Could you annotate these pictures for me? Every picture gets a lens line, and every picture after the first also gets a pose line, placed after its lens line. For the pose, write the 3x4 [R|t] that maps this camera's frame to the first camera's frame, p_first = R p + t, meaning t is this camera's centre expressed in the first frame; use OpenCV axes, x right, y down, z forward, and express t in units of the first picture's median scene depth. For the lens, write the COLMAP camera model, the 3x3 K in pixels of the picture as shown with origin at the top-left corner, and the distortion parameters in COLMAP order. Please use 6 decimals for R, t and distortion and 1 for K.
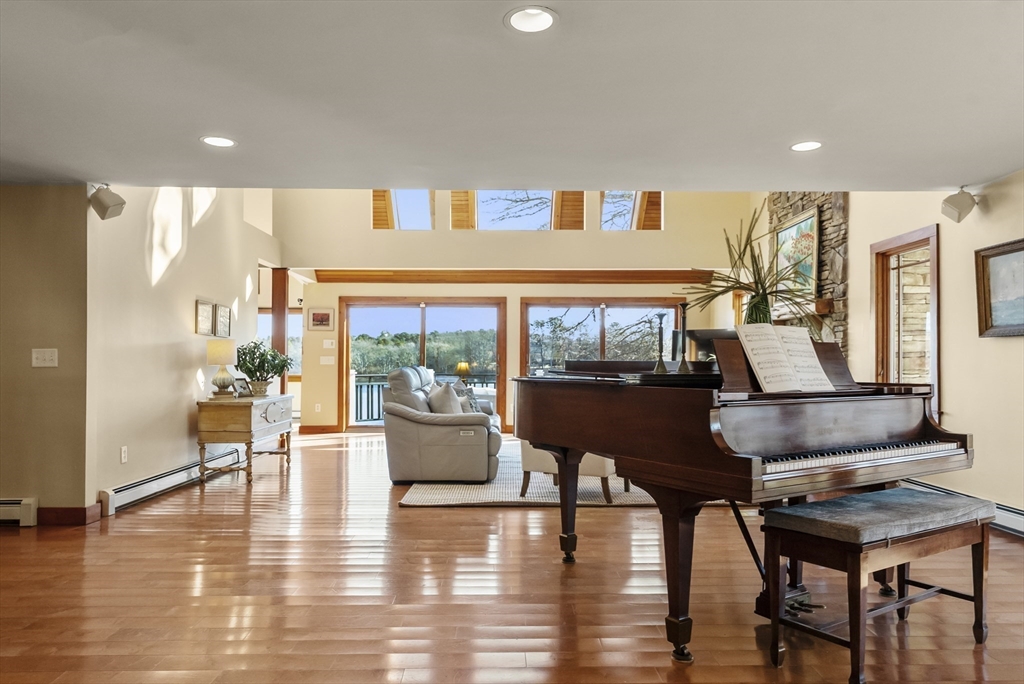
lens RADIAL K [[692.3, 0, 512.0], [0, 692.3, 342.0], [0, 0, 1]] dist [0.000129, 0.000036]
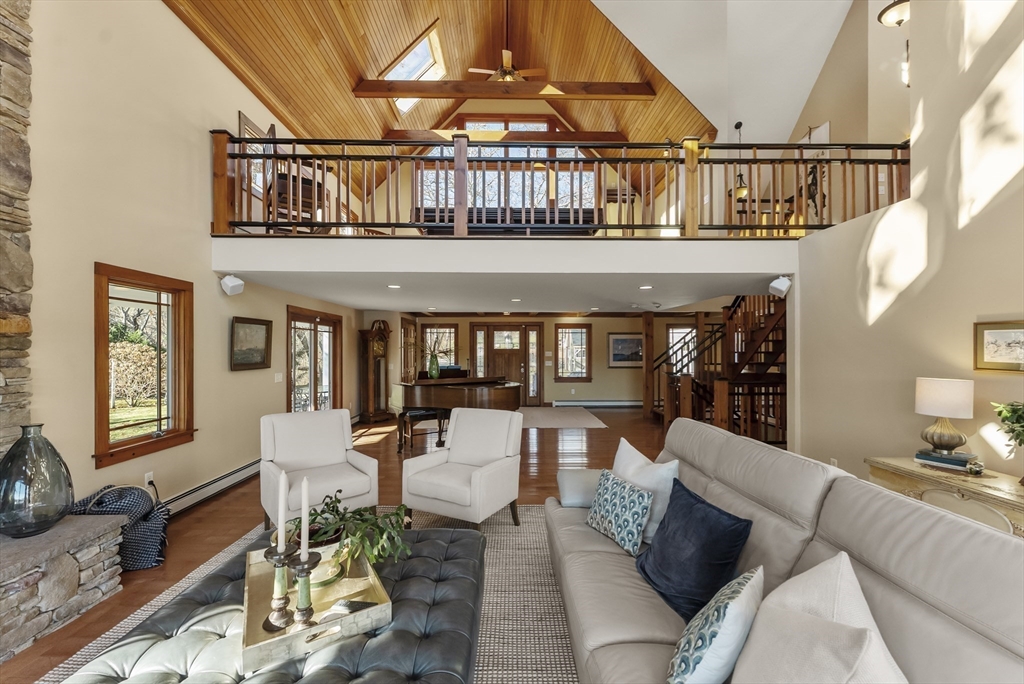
lens RADIAL K [[419.4, 0, 508.4], [0, 419.4, 345.0], [0, 0, 1]] dist [0.000001, 0.000196]
pose [[-0.999952, -0.000728, 0.009737, 0.027122], [-0.001087, 0.999318, -0.036920, -0.026362], [-0.009703, -0.036929, -0.999271, 1.645728]]
